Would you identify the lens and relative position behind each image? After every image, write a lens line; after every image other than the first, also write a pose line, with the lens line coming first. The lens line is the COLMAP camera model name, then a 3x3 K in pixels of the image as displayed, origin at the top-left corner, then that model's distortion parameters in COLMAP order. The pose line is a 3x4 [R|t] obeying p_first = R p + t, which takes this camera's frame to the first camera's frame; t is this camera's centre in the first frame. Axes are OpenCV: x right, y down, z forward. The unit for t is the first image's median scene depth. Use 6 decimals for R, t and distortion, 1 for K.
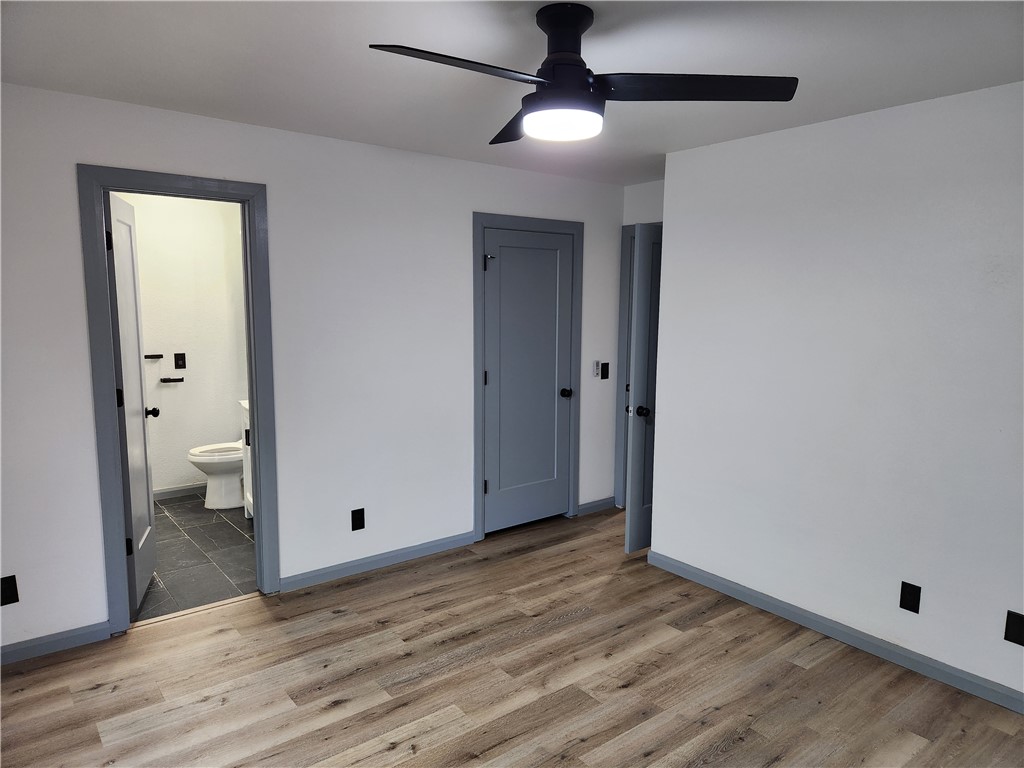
lens RADIAL K [[682.6, 0, 528.6], [0, 682.6, 383.4], [0, 0, 1]] dist [0.071696, -0.059903]
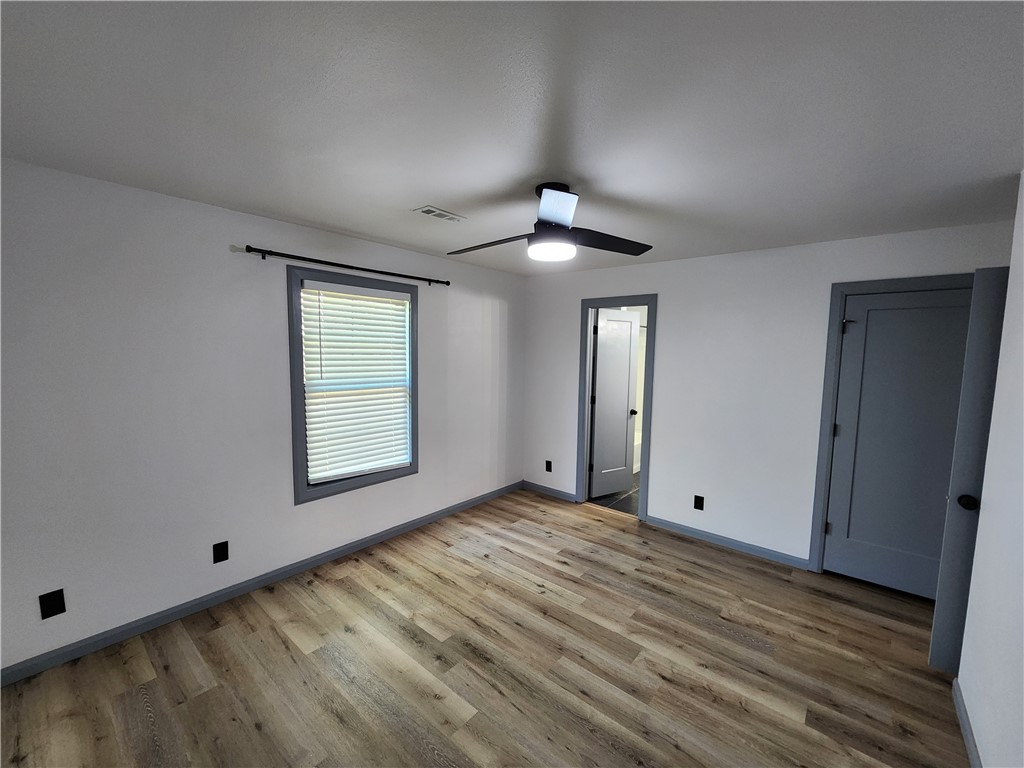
lens RADIAL K [[418.0, 0, 514.6], [0, 418.0, 389.6], [0, 0, 1]] dist [0.007862, -0.003105]
pose [[0.194272, 0.087651, -0.977024, 0.662486], [-0.133959, 0.989040, 0.062092, -0.061524], [0.971758, 0.118818, 0.203885, 0.467450]]
